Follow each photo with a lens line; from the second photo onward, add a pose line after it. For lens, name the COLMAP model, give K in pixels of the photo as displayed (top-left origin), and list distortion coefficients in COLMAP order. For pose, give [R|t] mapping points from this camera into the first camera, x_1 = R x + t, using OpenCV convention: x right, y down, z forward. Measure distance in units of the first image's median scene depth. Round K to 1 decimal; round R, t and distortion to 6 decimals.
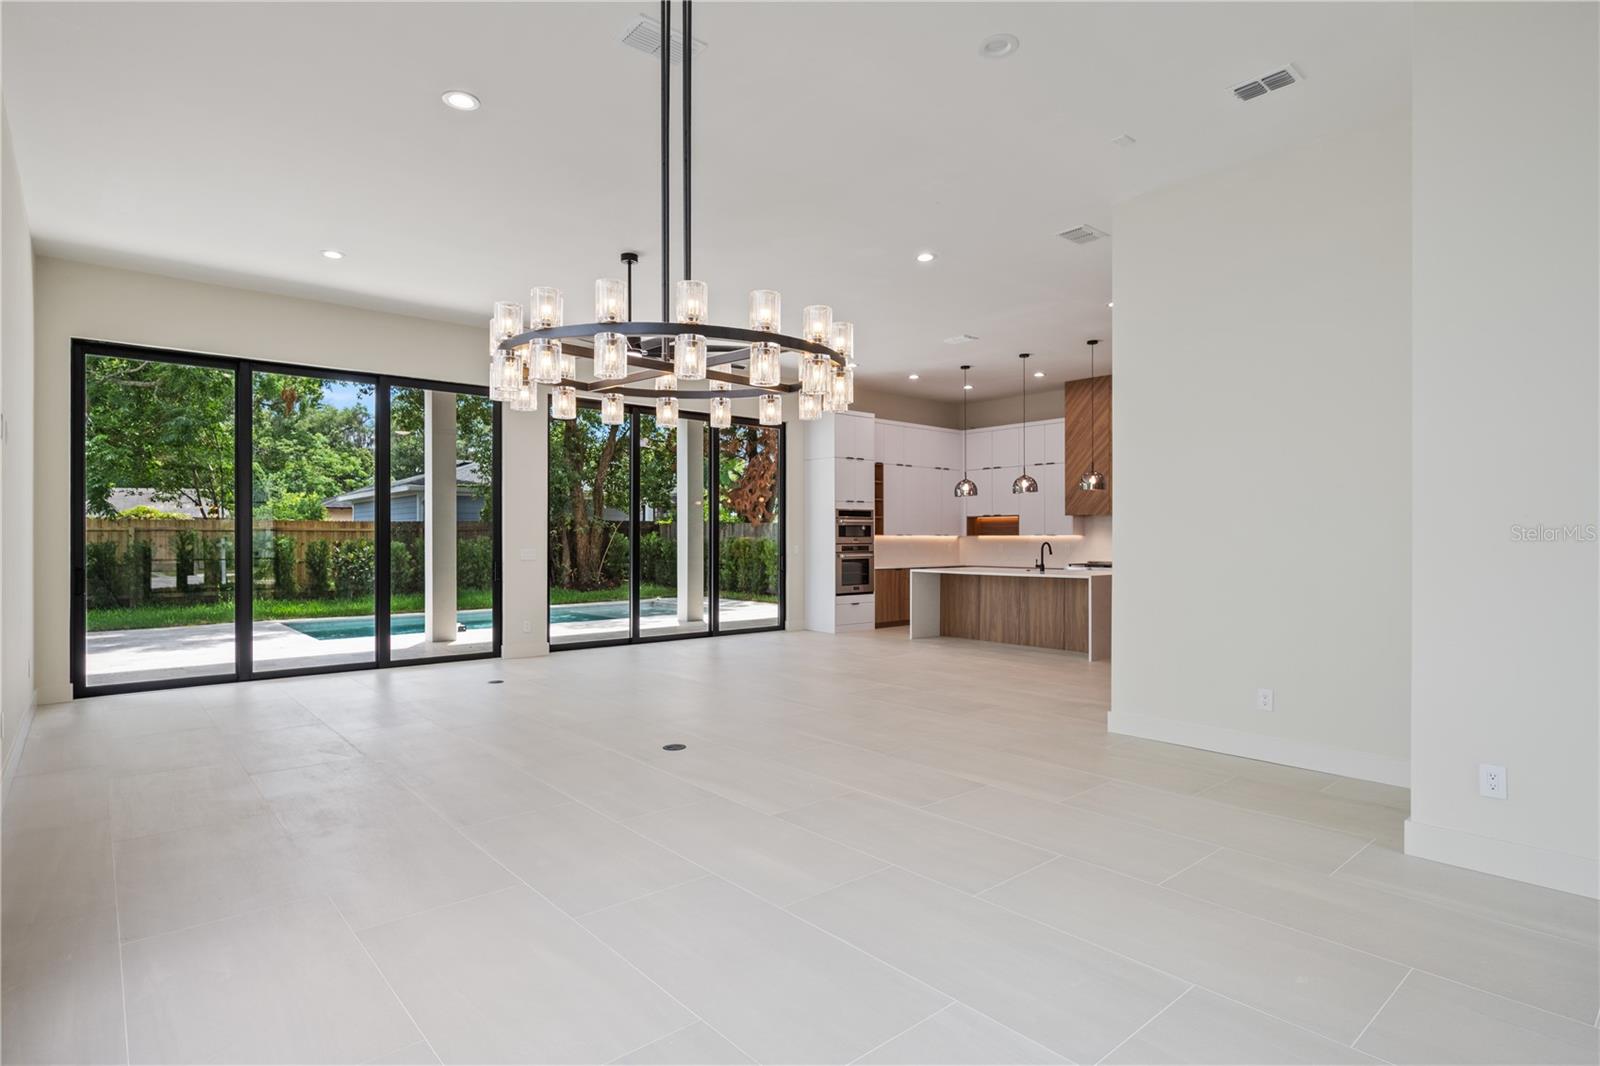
lens RADIAL K [[827.7, 0, 800.0], [0, 827.7, 533.0], [0, 0, 1]] dist [0.000545, -0.000374]
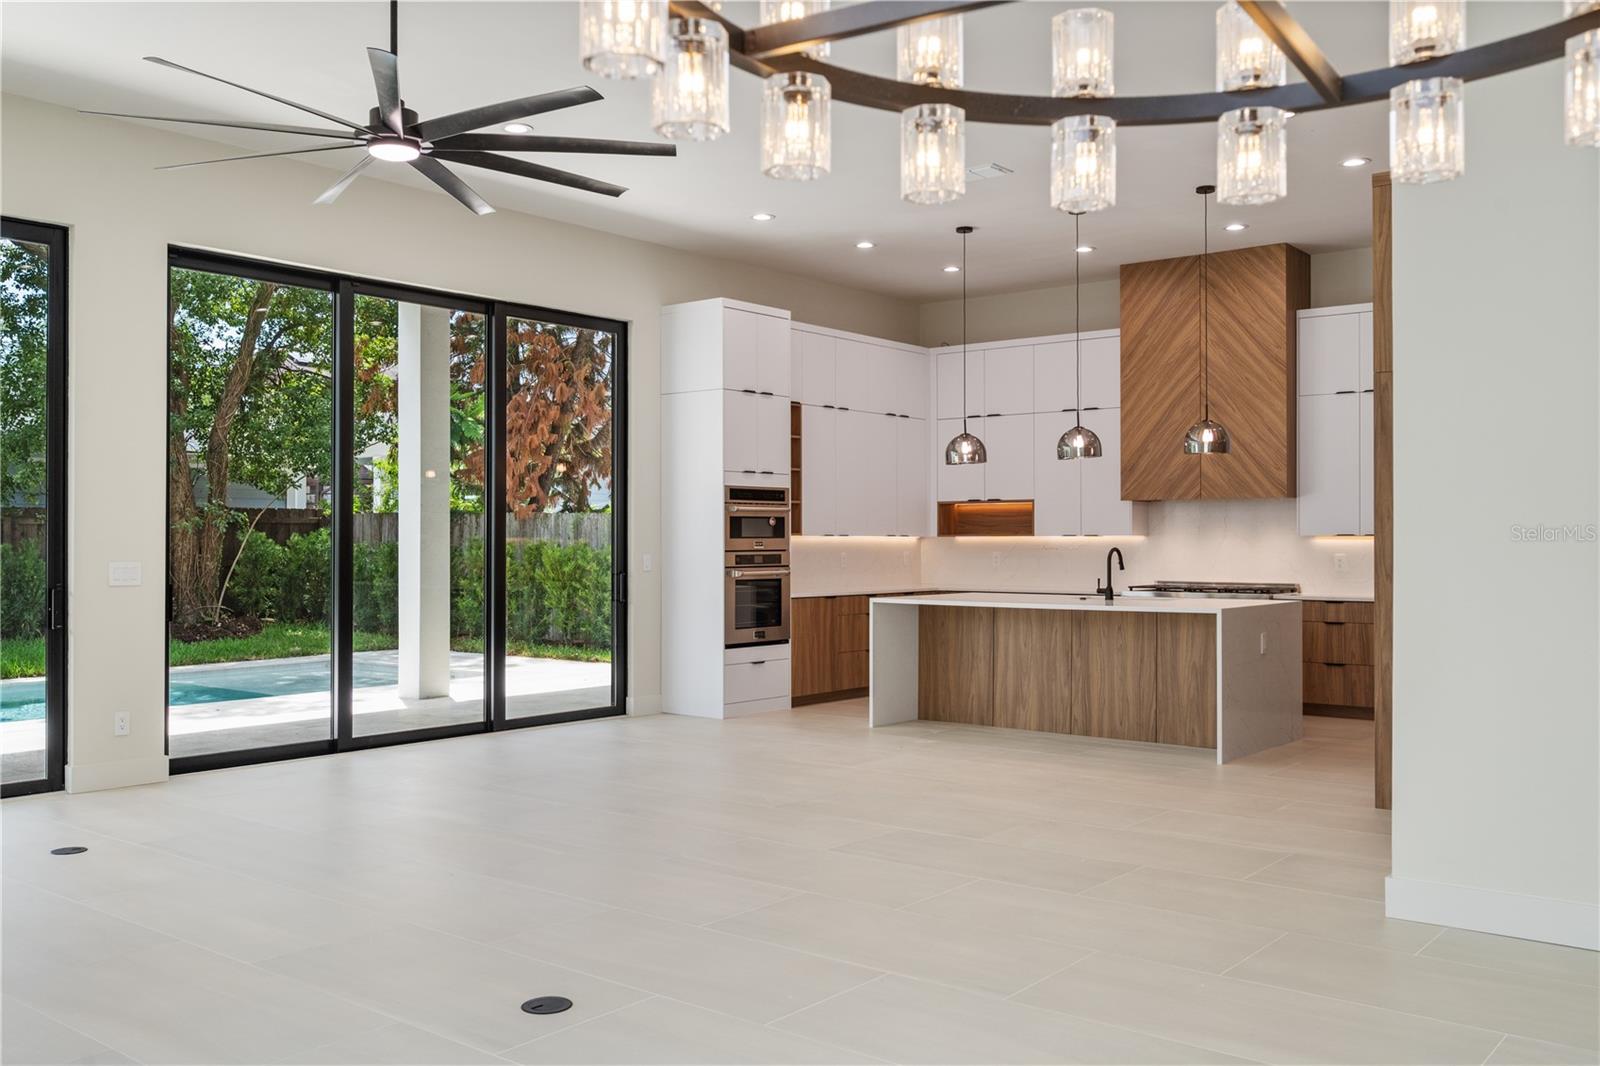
lens RADIAL K [[1395.8, 0, 800.0], [0, 1395.8, 533.0], [0, 0, 1]] dist [-0.003960, -0.002065]
pose [[0.983743, 0.000579, 0.179583, -0.069444], [-0.000758, 0.999999, 0.000930, 0.000425], [-0.179582, -0.001051, 0.983742, 0.102901]]
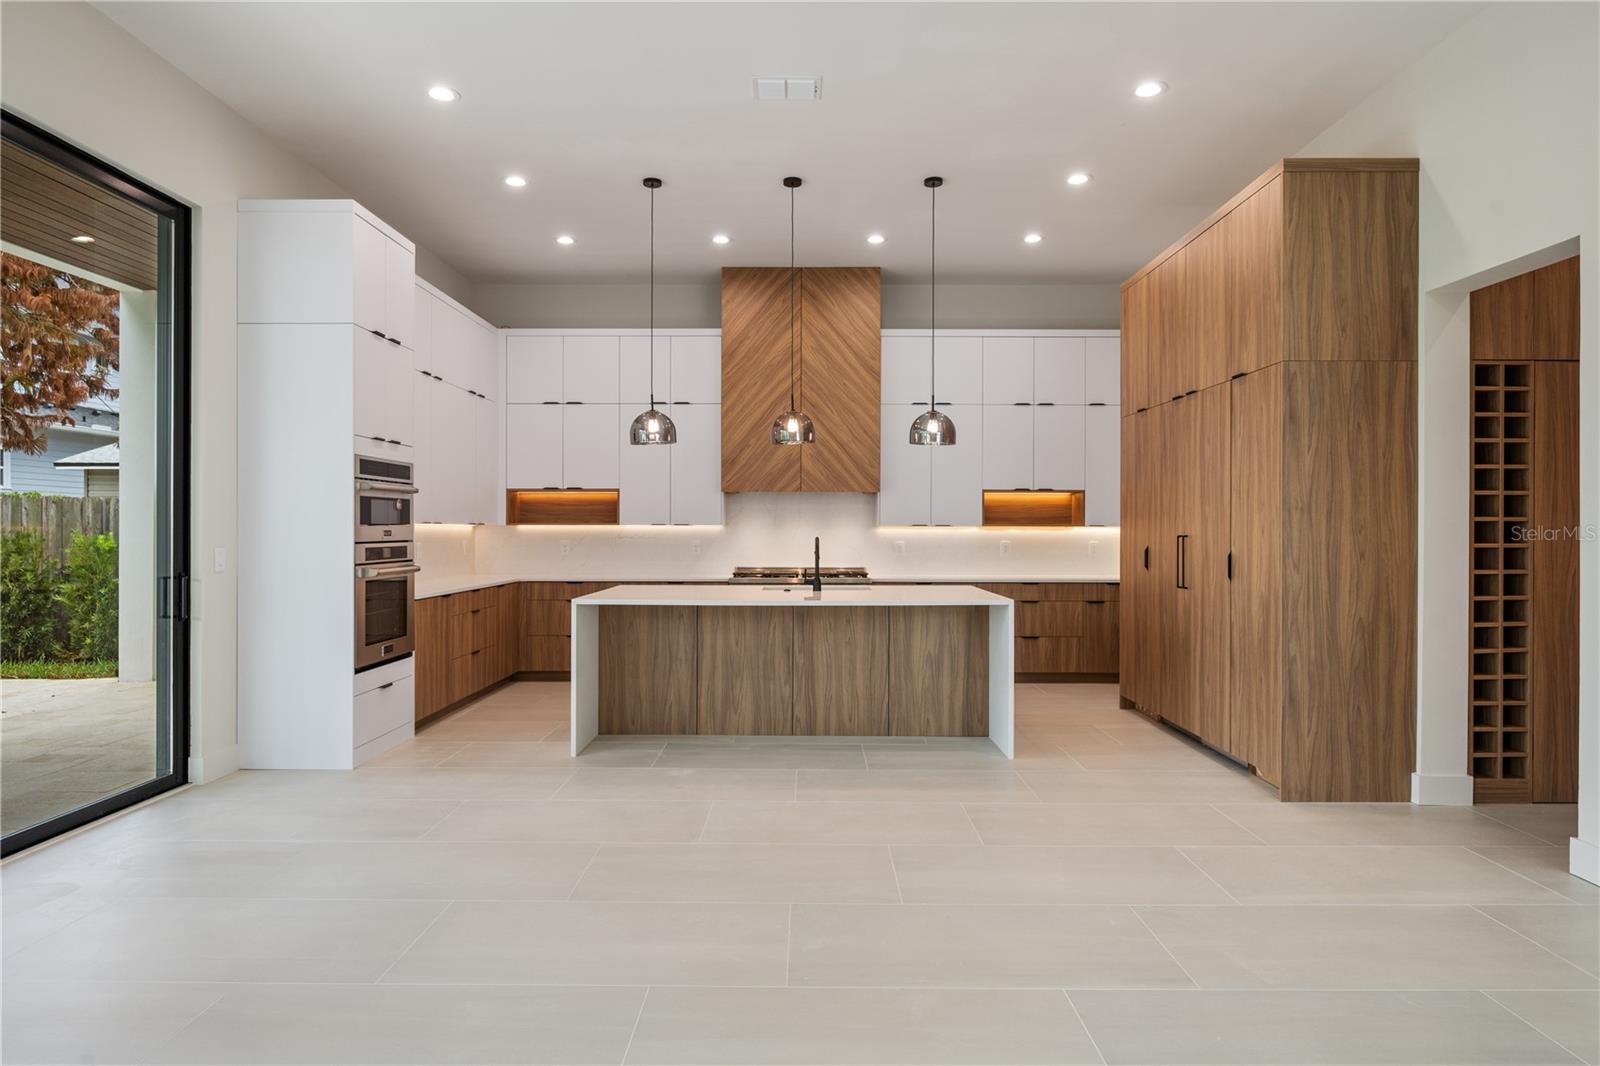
lens RADIAL K [[920.9, 0, 800.0], [0, 920.9, 533.0], [0, 0, 1]] dist [-0.000698, 0.001401]
pose [[0.658735, -0.000752, 0.752375, -0.145439], [-0.007244, 0.999947, 0.007341, 0.003457], [-0.752341, -0.010286, 0.658694, 0.537650]]
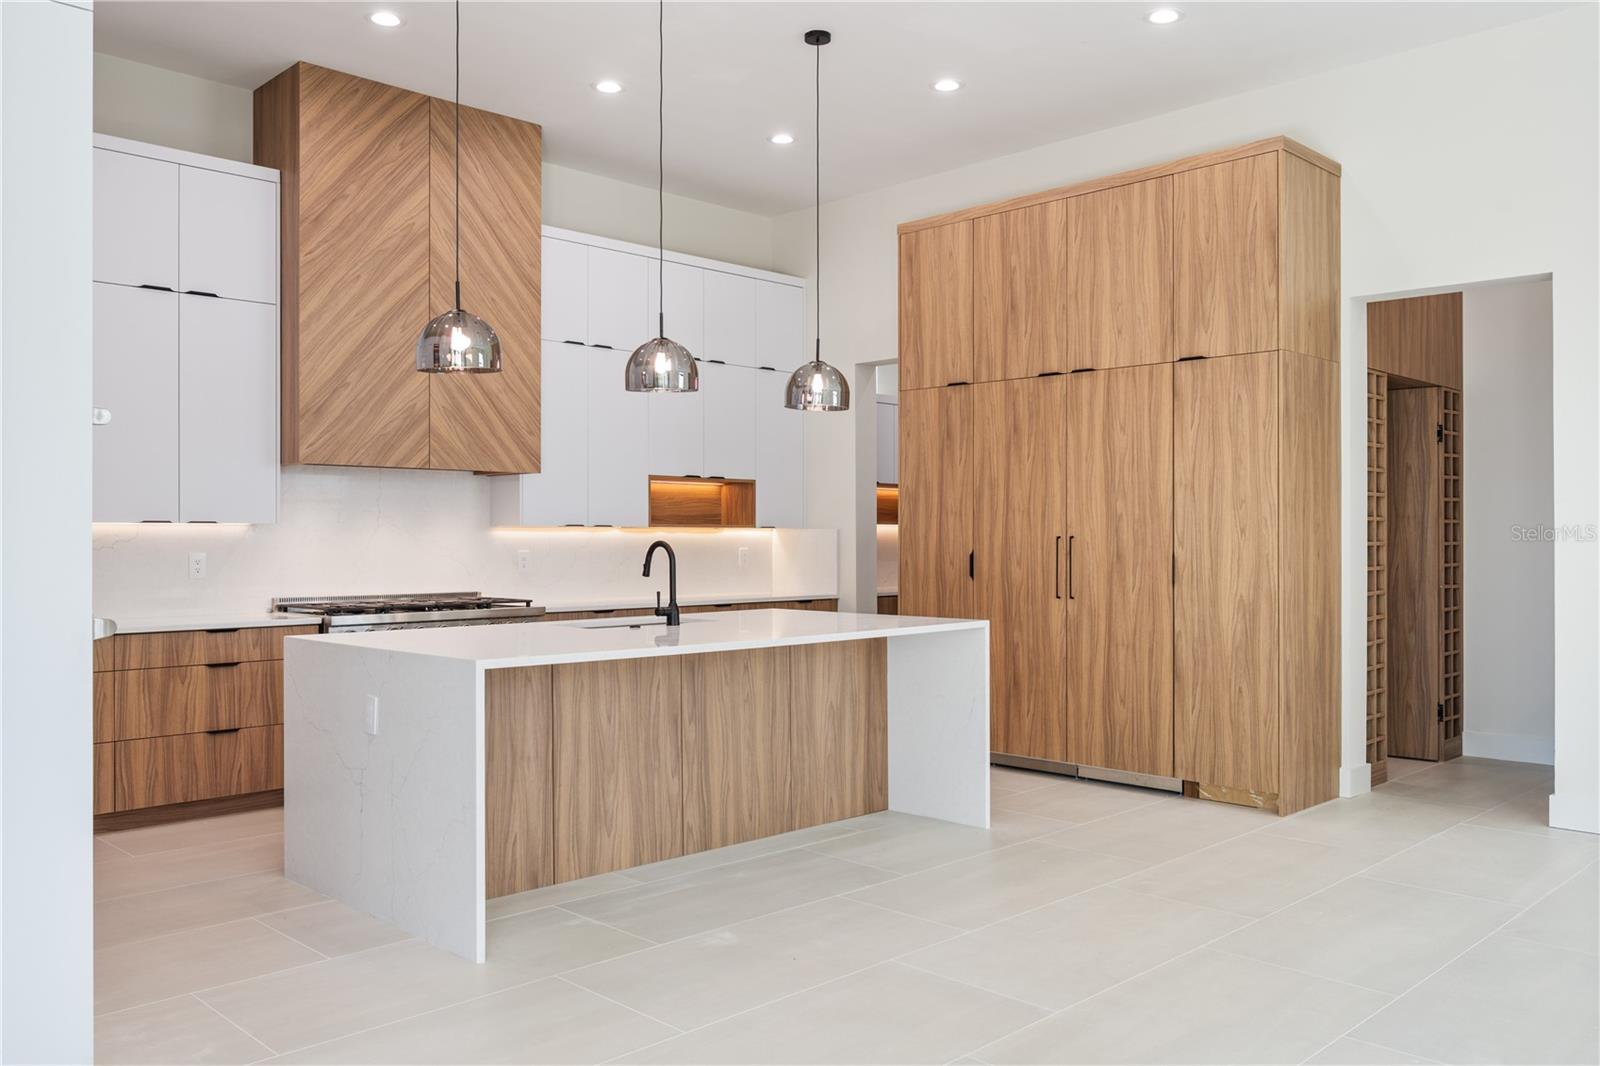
lens RADIAL K [[1275.9, 0, 800.0], [0, 1275.9, 533.0], [0, 0, 1]] dist [-0.001220, -0.001682]
pose [[-0.070997, 0.006075, 0.997458, -0.209985], [-0.004827, 0.999968, -0.006434, 0.009569], [-0.997465, -0.005271, -0.070965, 0.863020]]
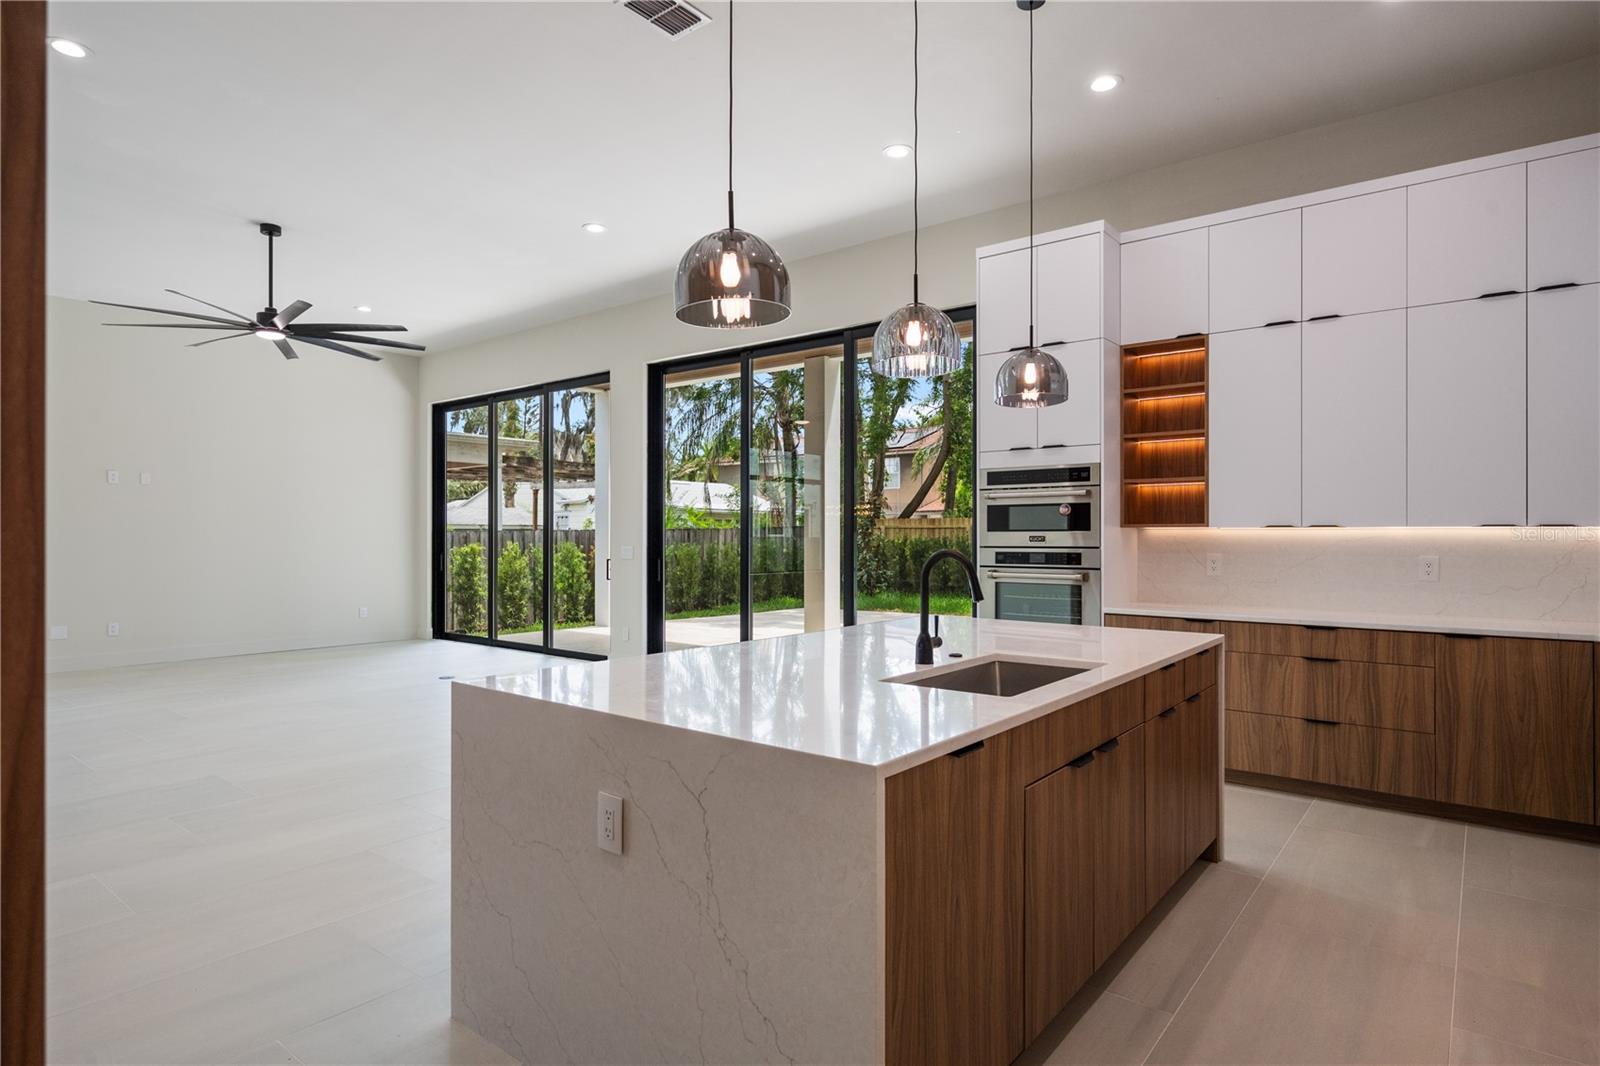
lens RADIAL K [[858.3, 0, 800.0], [0, 858.3, 533.0], [0, 0, 1]] dist [-0.002431, 0.000297]
pose [[0.184666, -0.001313, -0.982800, 0.477140], [0.004865, 0.999988, -0.000422, 0.005125], [0.982789, -0.004703, 0.184670, 0.800193]]
